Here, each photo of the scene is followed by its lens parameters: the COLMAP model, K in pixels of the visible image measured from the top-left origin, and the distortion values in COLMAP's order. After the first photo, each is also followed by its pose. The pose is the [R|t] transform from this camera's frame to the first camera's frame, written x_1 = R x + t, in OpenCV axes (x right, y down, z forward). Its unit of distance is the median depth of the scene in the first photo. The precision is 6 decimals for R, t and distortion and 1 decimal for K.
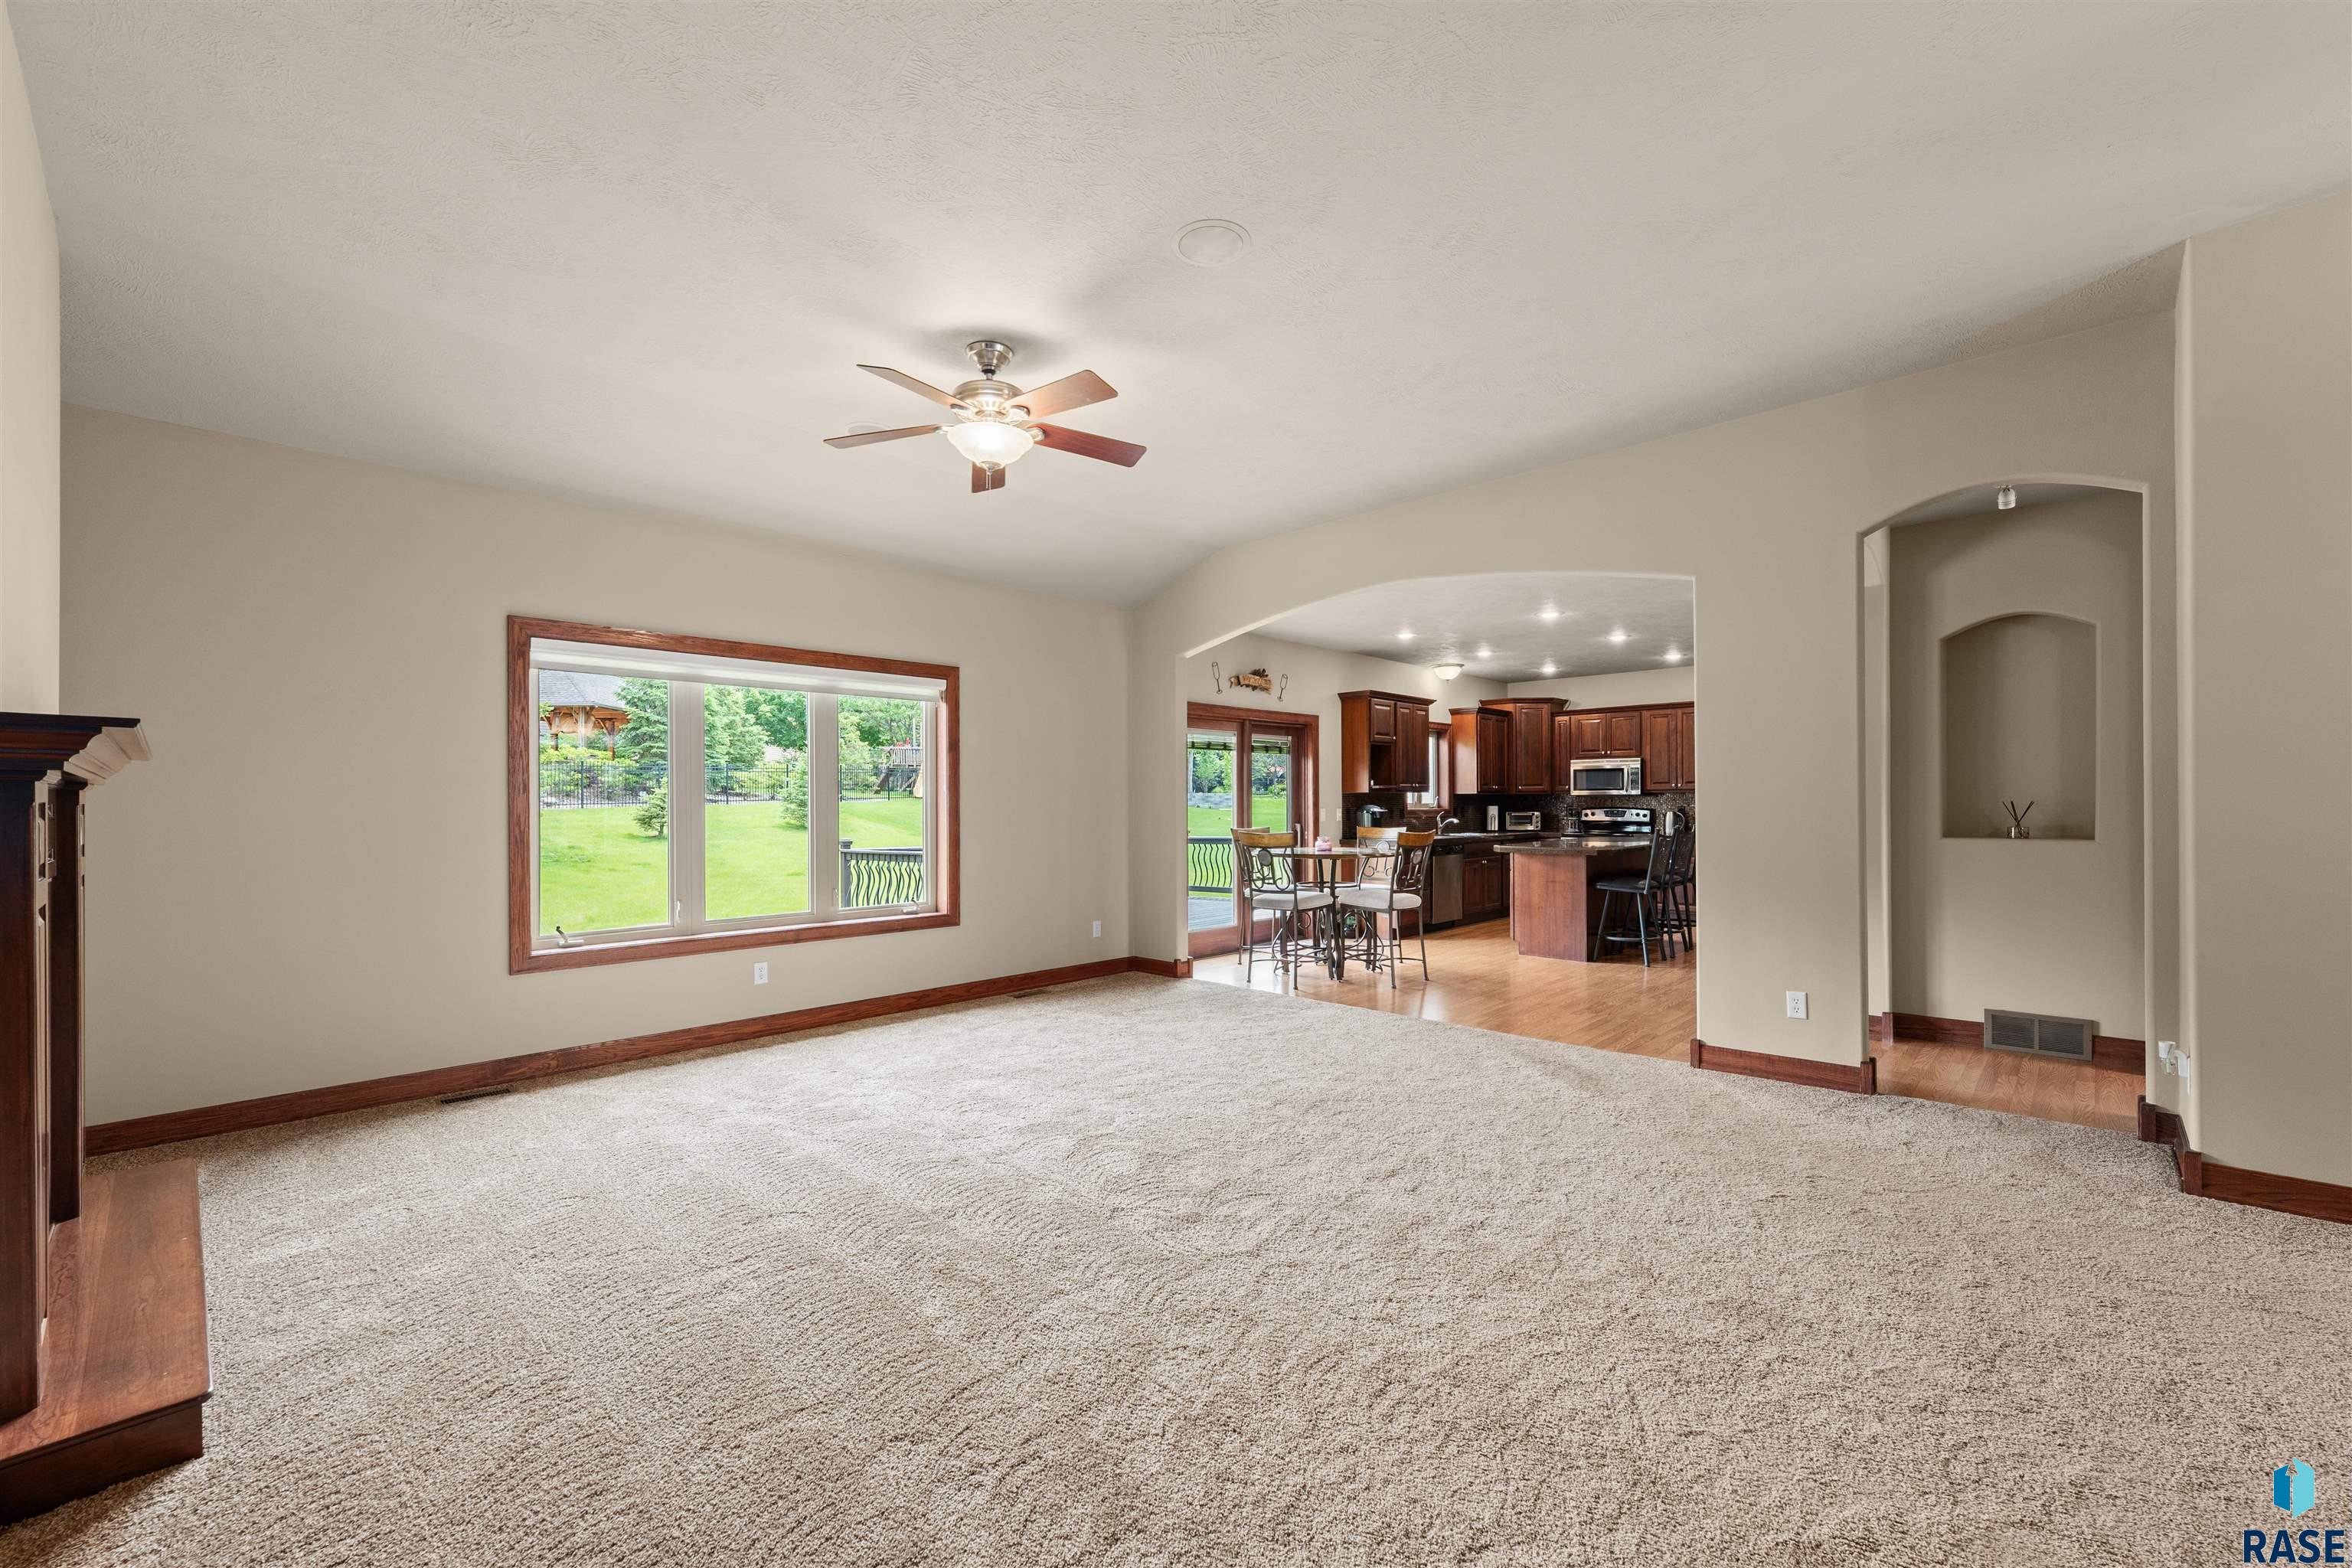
lens RADIAL K [[950.1, 0, 1173.2], [0, 950.1, 807.1], [0, 0, 1]] dist [0.001534, 0.000075]
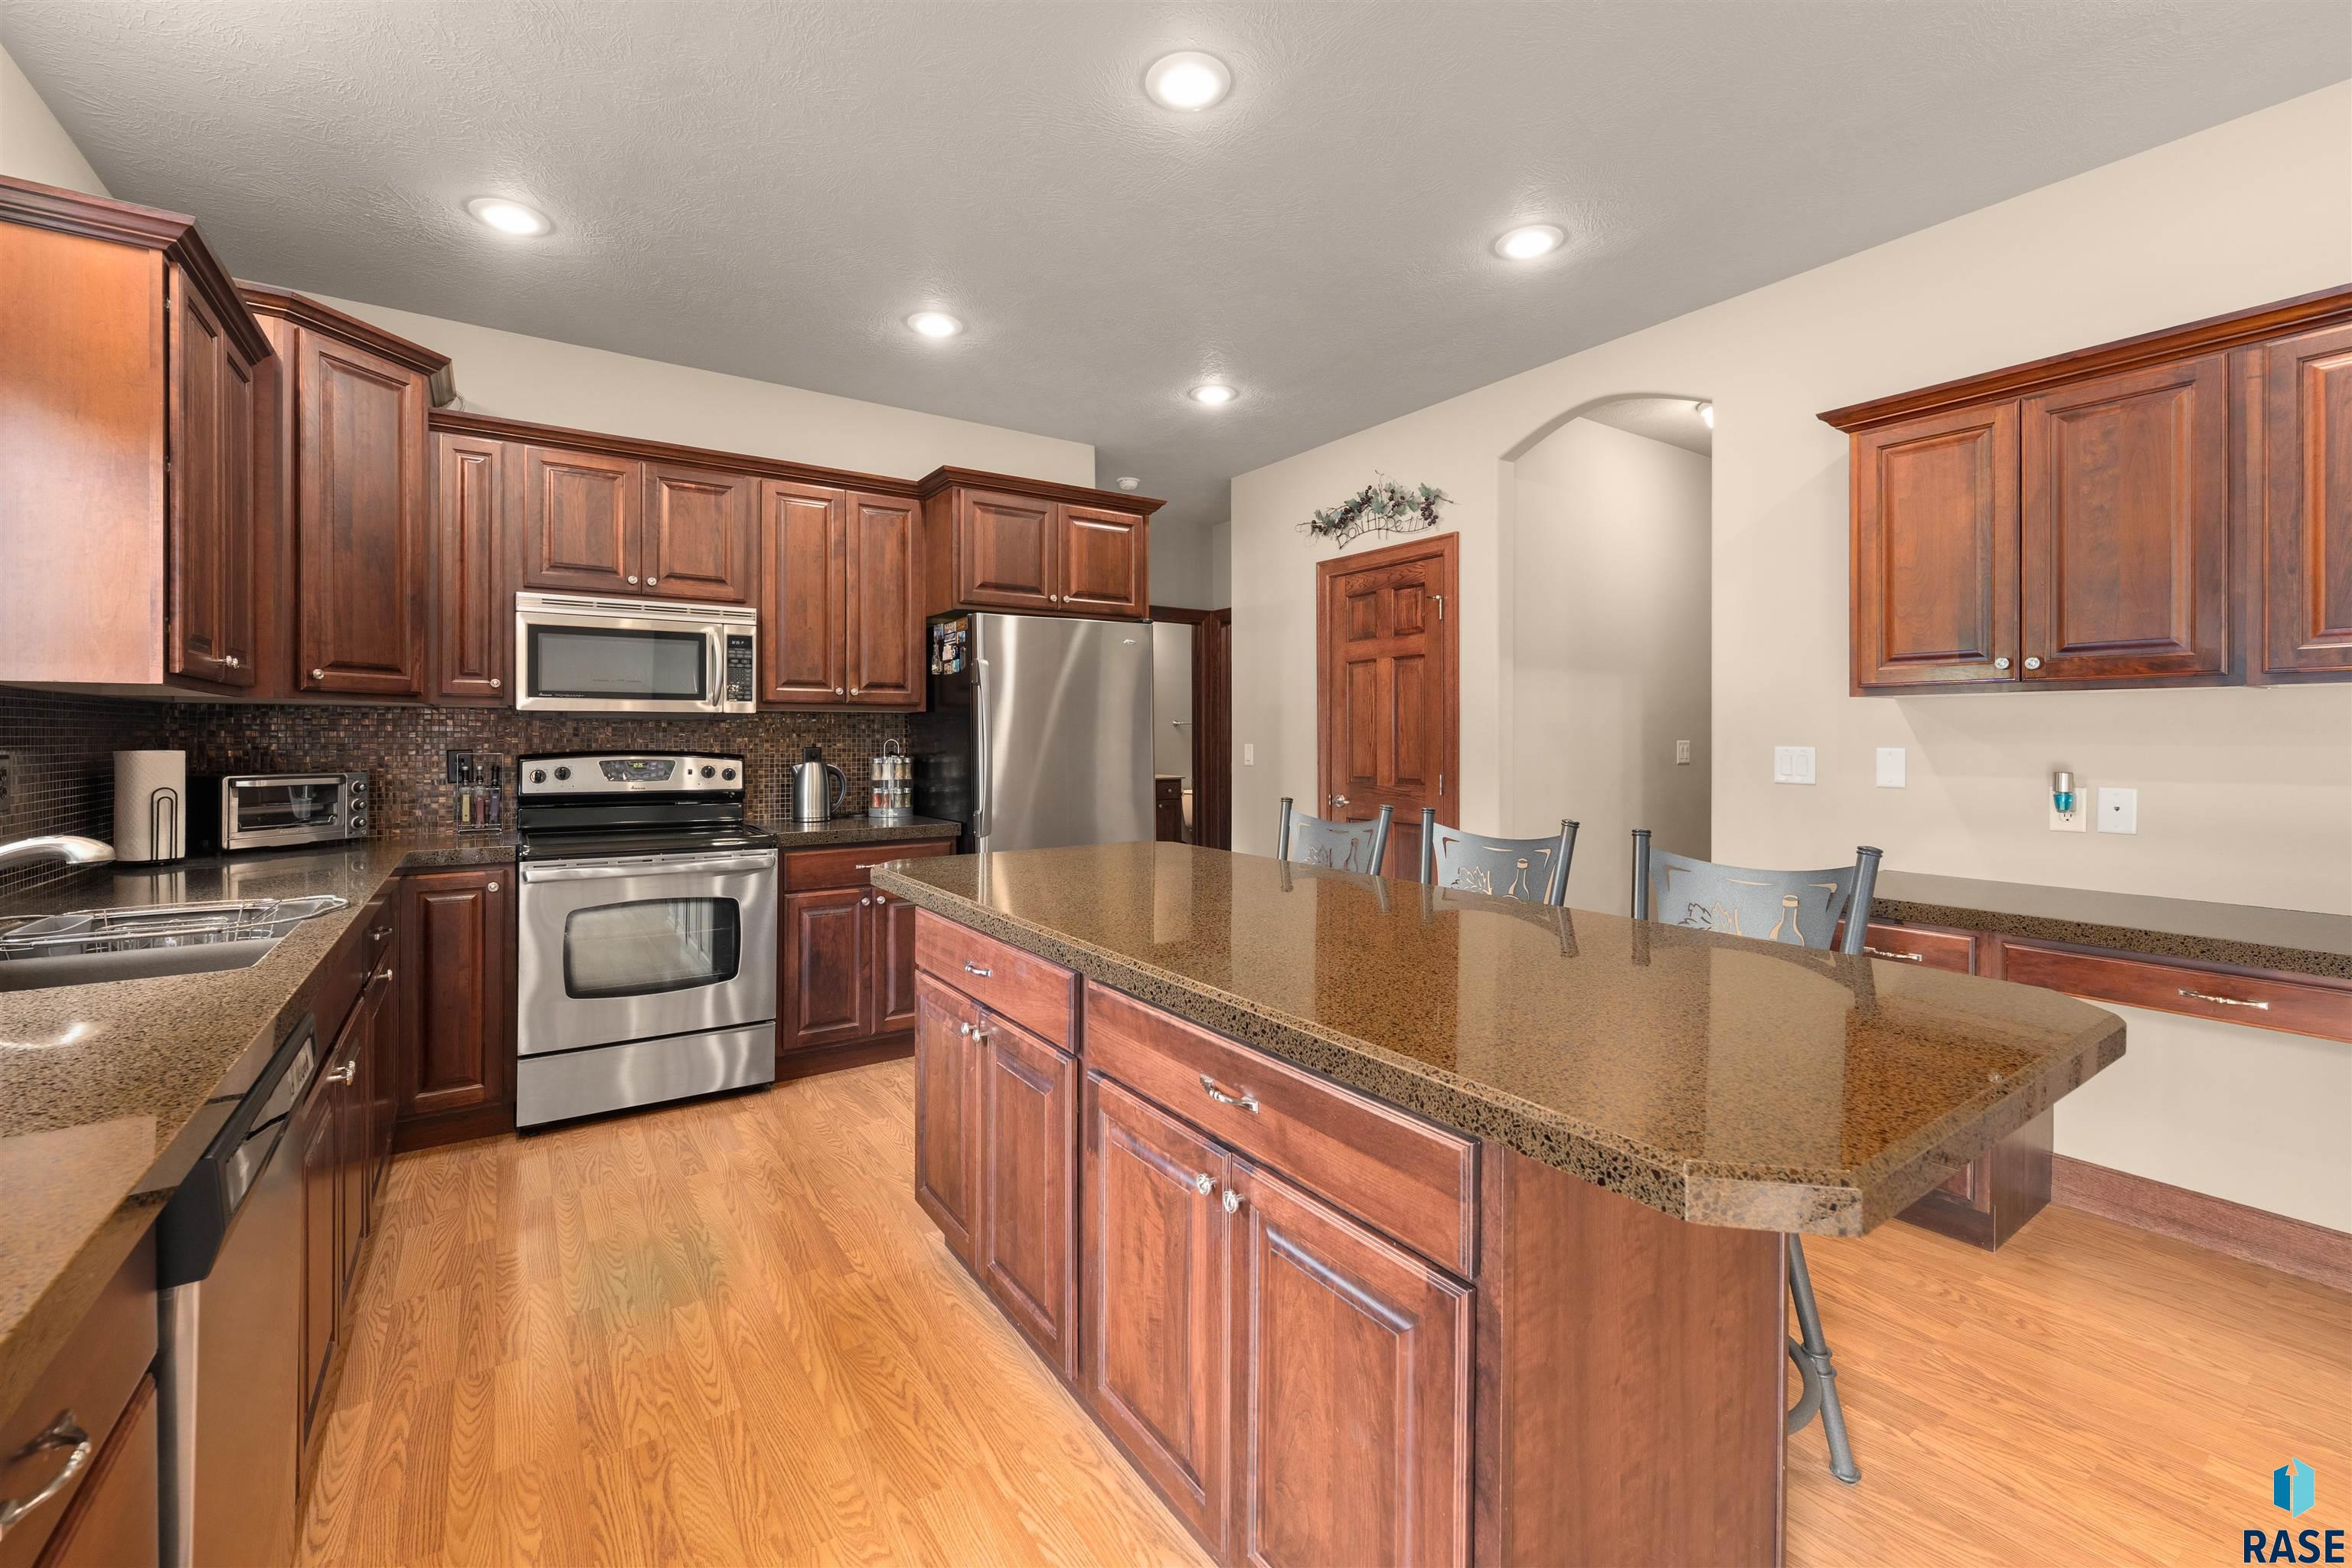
lens RADIAL K [[963.6, 0, 1167.1], [0, 963.6, 740.7], [0, 0, 1]] dist [0.000038, 0.000049]
pose [[0.198375, 0.001562, 0.980125, 0.175911], [0.004735, 0.999986, -0.002552, -0.001924], [-0.980115, 0.005147, 0.198365, 0.784506]]
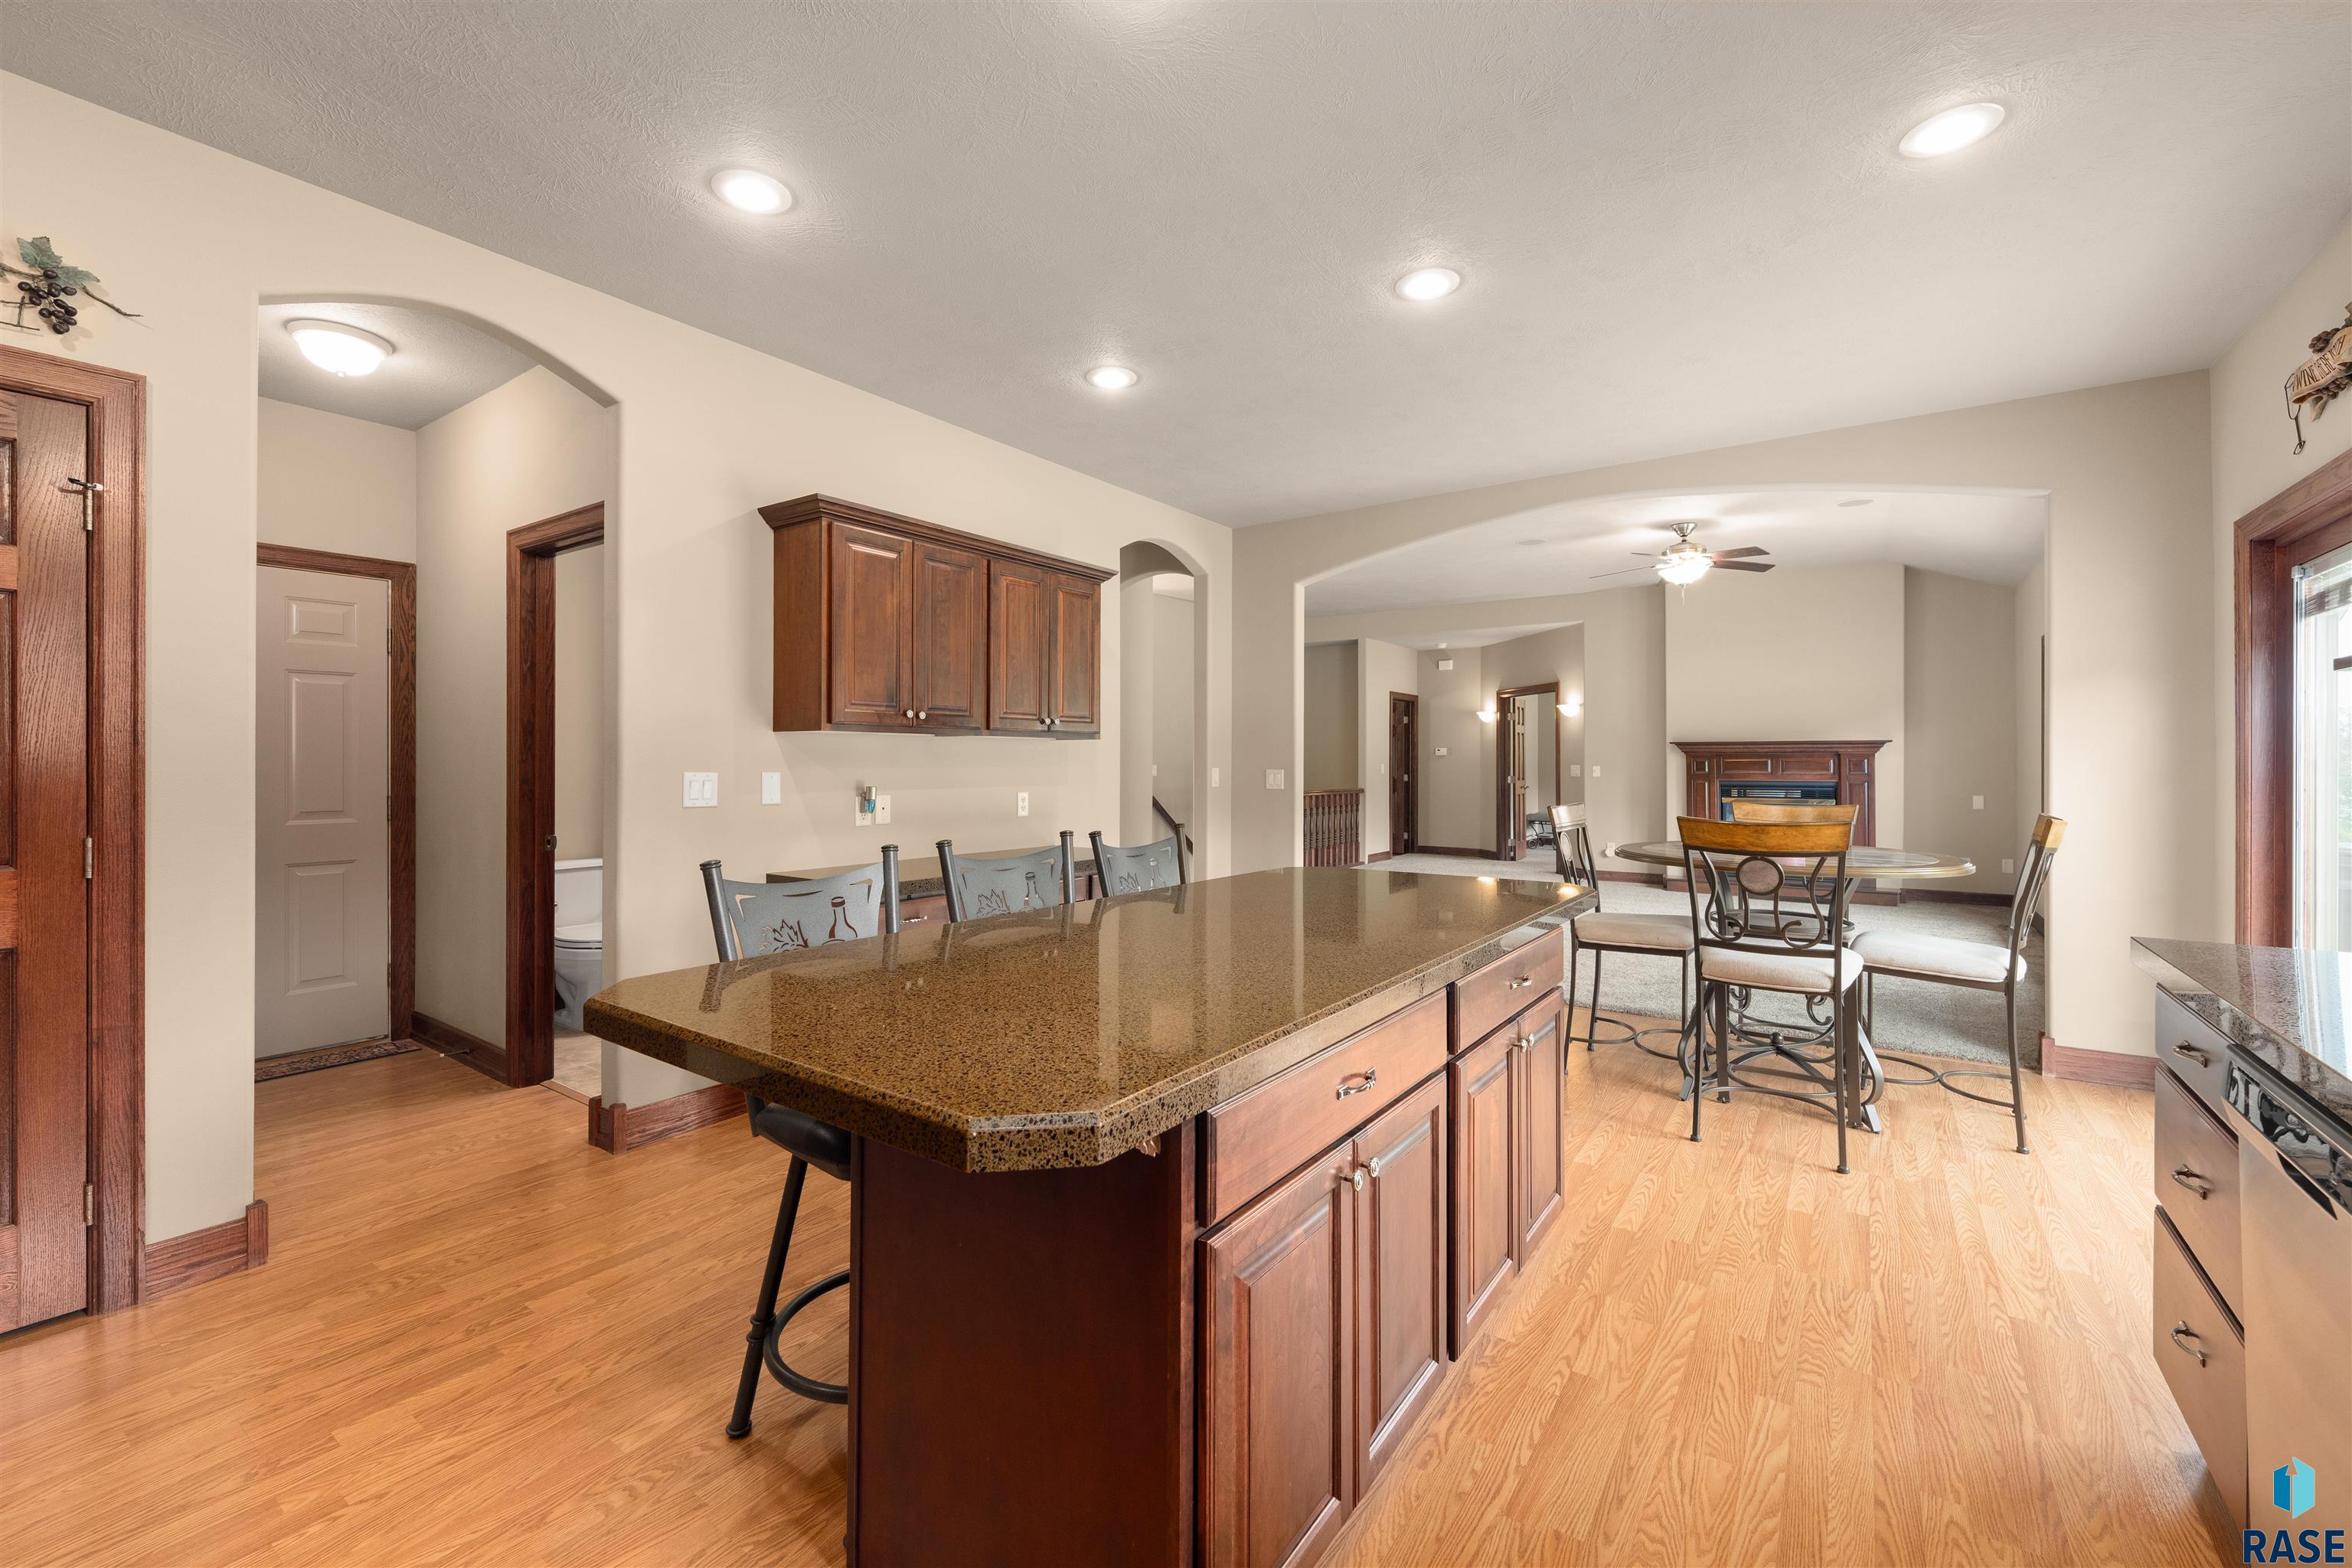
lens RADIAL K [[966.3, 0, 1165.5], [0, 966.3, 763.8], [0, 0, 1]] dist [-0.000152, -0.000636]
pose [[-0.988915, 0.005374, -0.148383, 0.405575], [0.004233, 0.999959, 0.008007, -0.004644], [0.148420, 0.007290, -0.988898, 0.992637]]
